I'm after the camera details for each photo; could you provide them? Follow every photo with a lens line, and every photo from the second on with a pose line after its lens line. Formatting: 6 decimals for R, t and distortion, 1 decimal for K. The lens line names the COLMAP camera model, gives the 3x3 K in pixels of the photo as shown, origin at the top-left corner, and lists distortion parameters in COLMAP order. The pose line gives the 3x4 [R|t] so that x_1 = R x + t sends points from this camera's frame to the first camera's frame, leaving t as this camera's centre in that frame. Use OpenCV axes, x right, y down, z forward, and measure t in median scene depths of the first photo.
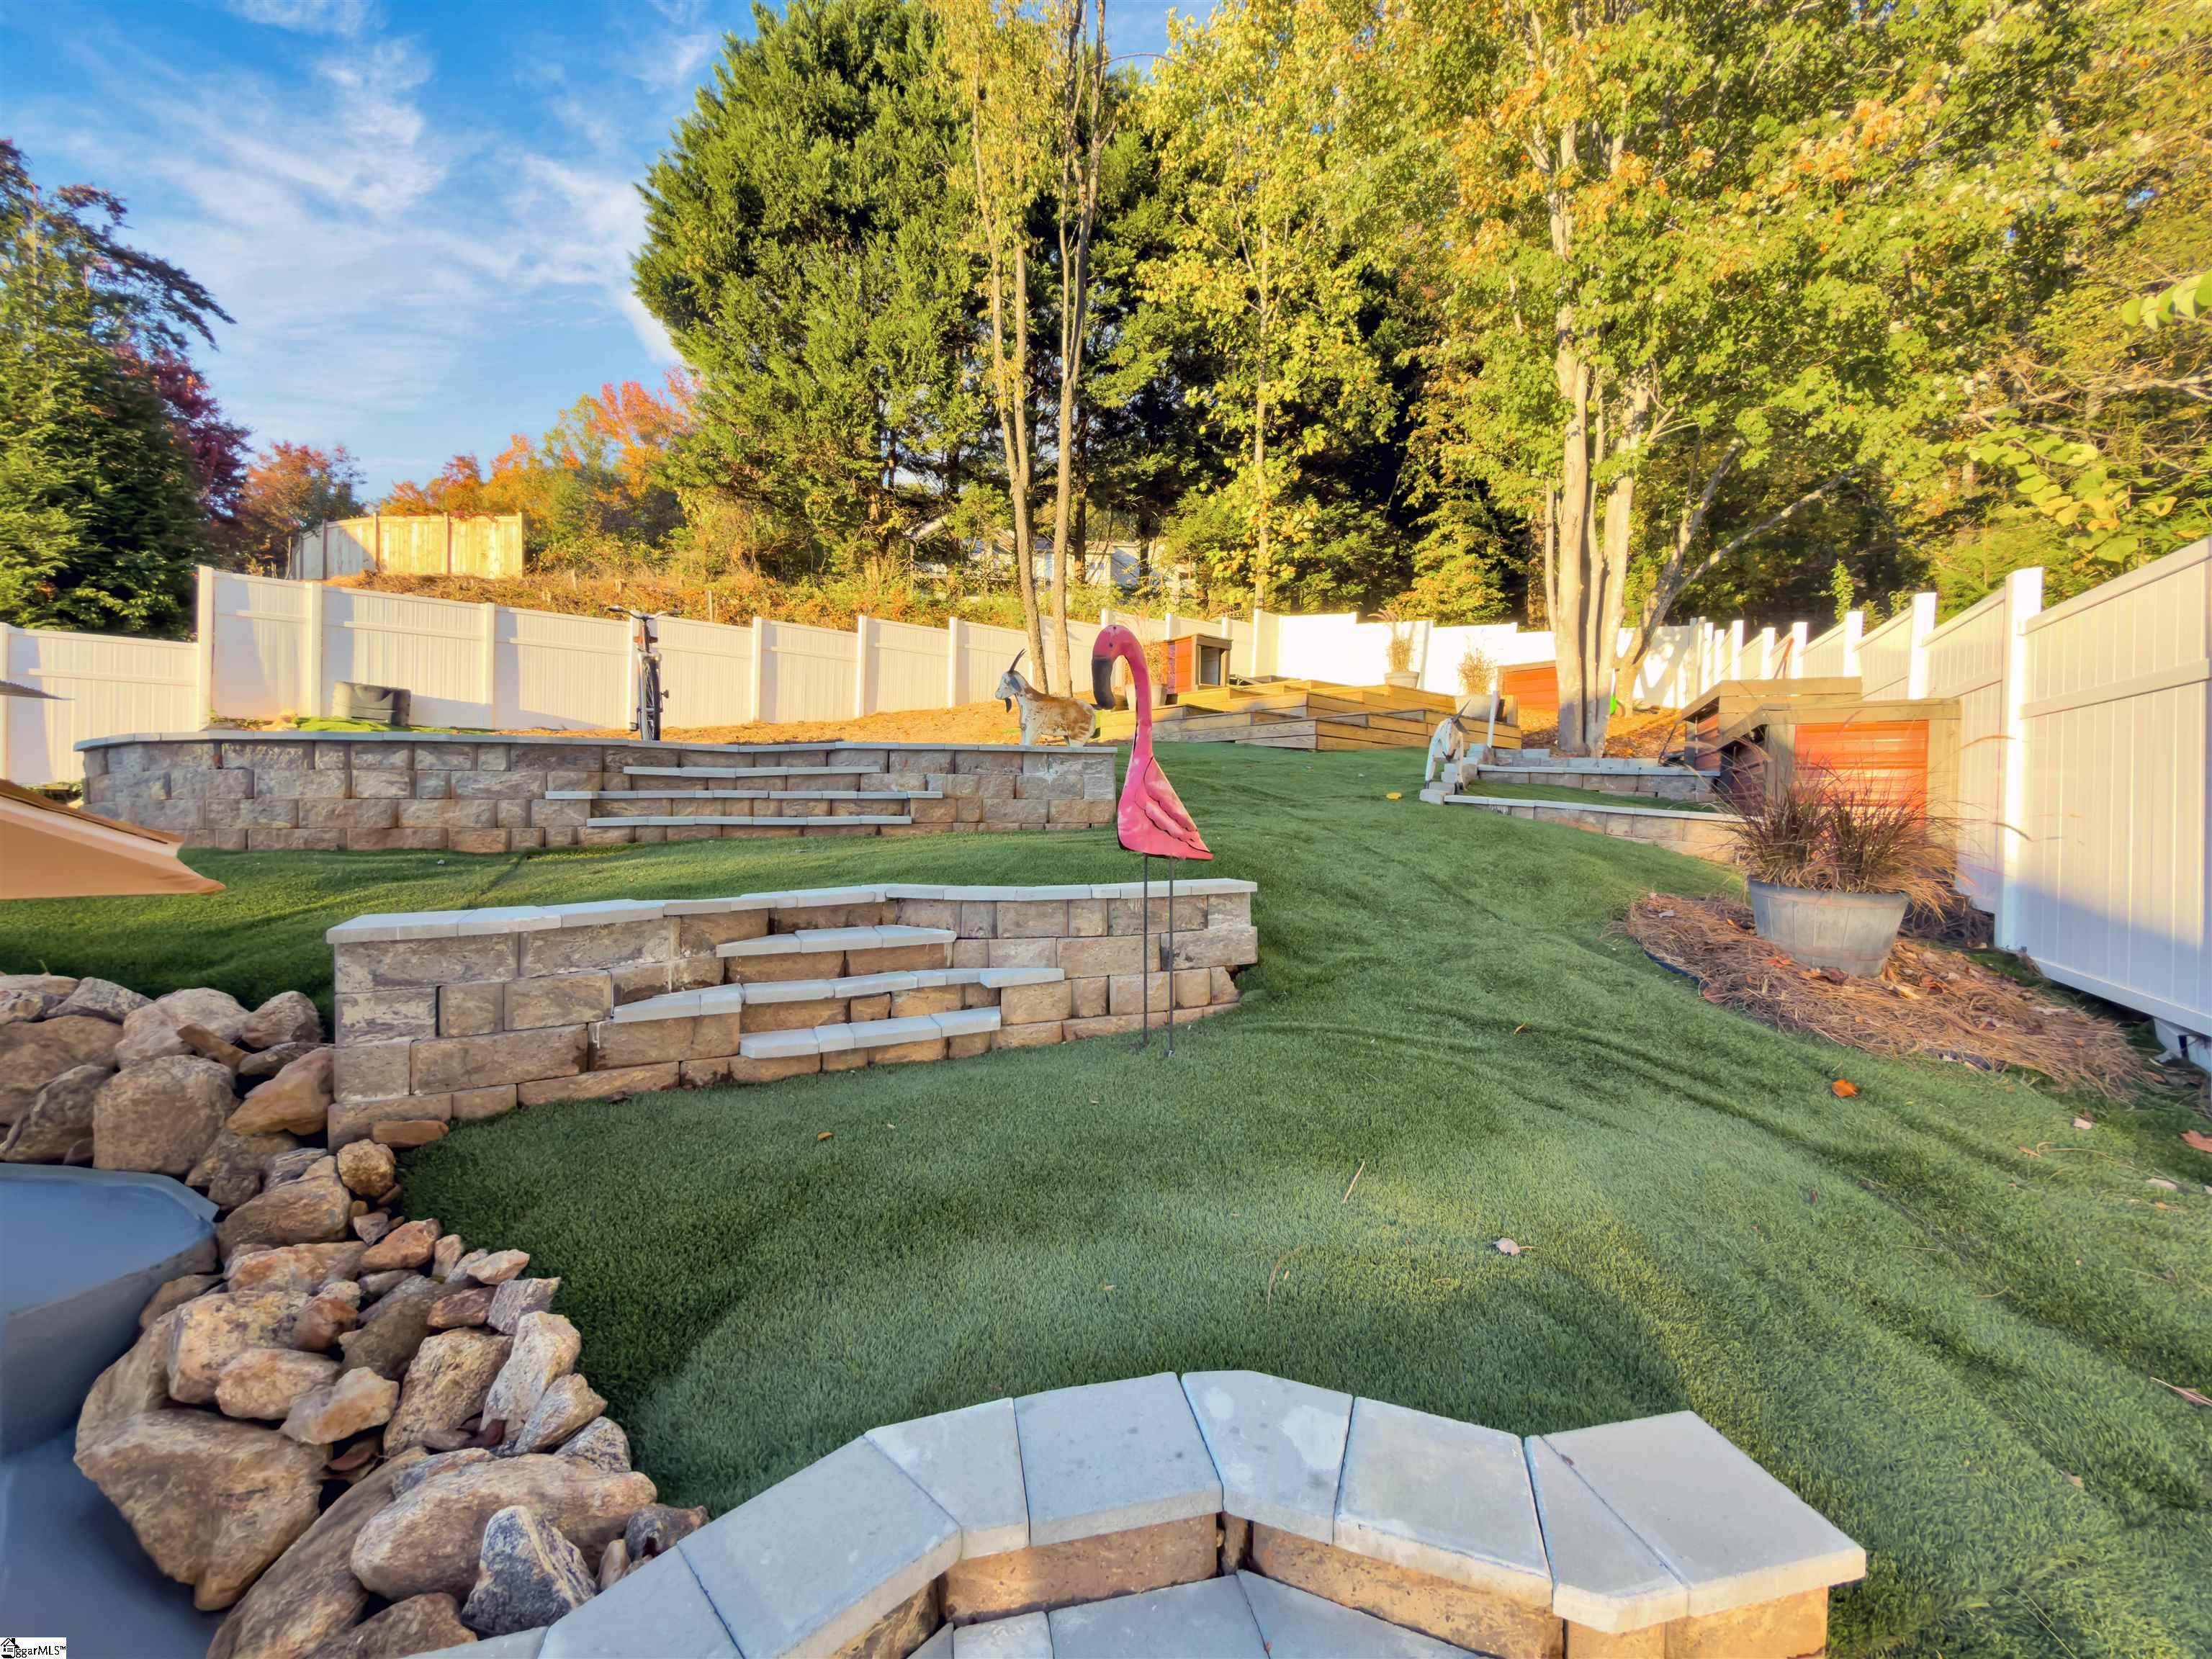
lens RADIAL K [[885.1, 0, 1106.0], [0, 885.1, 829.5], [0, 0, 1]] dist [0.000402, 0.000047]
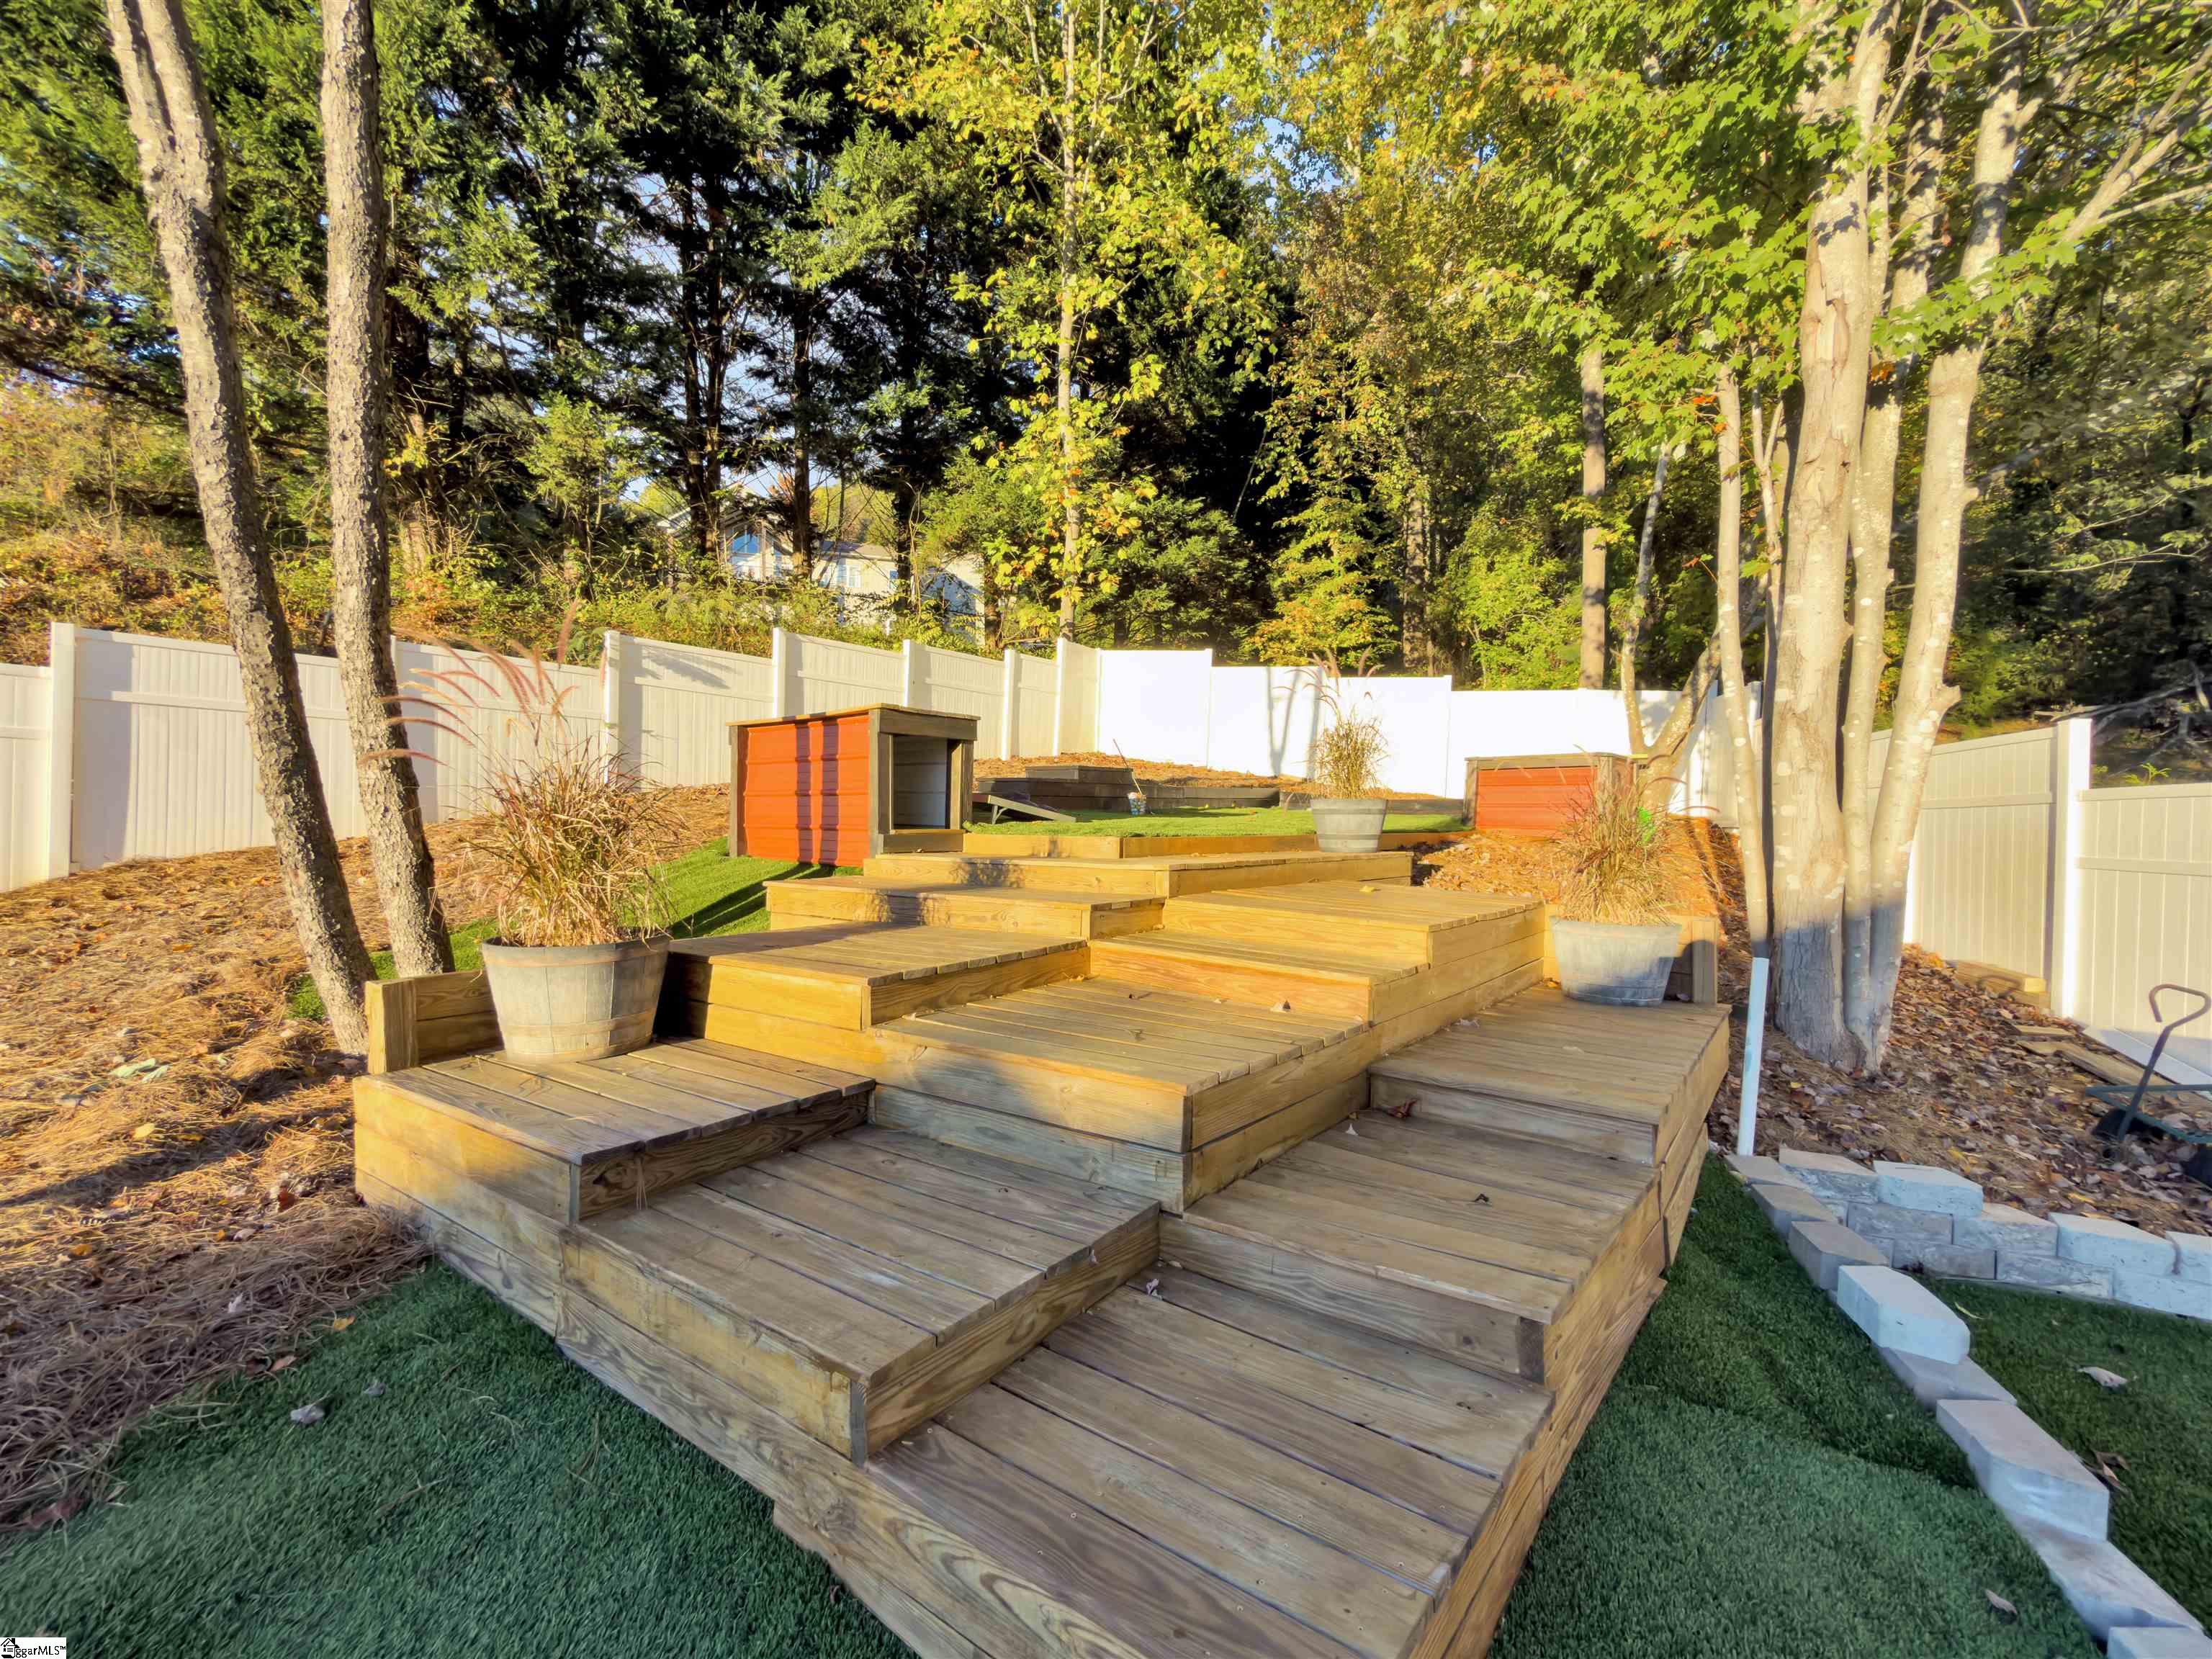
lens RADIAL K [[888.5, 0, 1098.1], [0, 888.5, 865.1], [0, 0, 1]] dist [-0.001094, -0.000142]
pose [[0.982041, -0.015835, 0.188004, 0.067578], [0.013727, 0.999828, 0.012510, -0.086609], [-0.188170, -0.009704, 0.982089, 0.340473]]
